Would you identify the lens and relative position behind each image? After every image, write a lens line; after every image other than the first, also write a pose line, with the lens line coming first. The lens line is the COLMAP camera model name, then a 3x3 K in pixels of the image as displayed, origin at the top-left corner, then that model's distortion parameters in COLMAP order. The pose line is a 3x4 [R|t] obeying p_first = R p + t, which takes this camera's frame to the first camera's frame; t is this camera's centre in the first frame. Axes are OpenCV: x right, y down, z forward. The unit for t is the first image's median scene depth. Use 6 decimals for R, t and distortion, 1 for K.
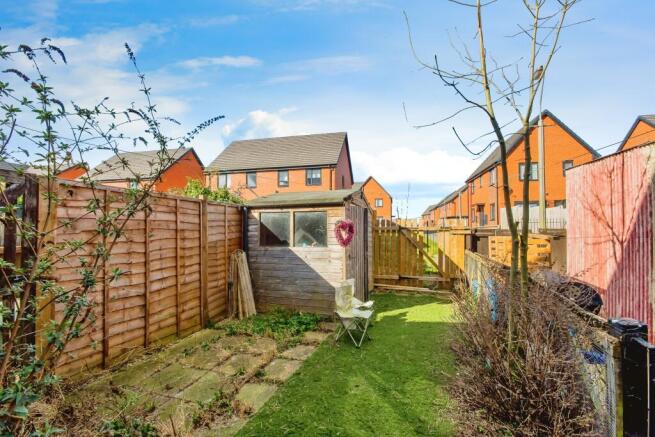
lens RADIAL K [[294.1, 0, 329.3], [0, 294.1, 231.5], [0, 0, 1]] dist [0.011057, -0.012402]
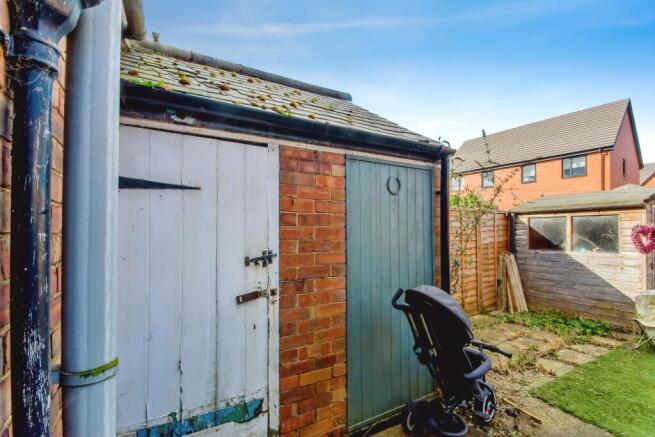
lens RADIAL K [[294.1, 0, 329.3], [0, 294.1, 231.5], [0, 0, 1]] dist [0.011057, -0.012402]
pose [[0.742316, 0.003159, -0.670043, -0.063032], [-0.006840, 0.999973, -0.002863, -0.007265], [0.670015, 0.006708, 0.742317, -0.303123]]
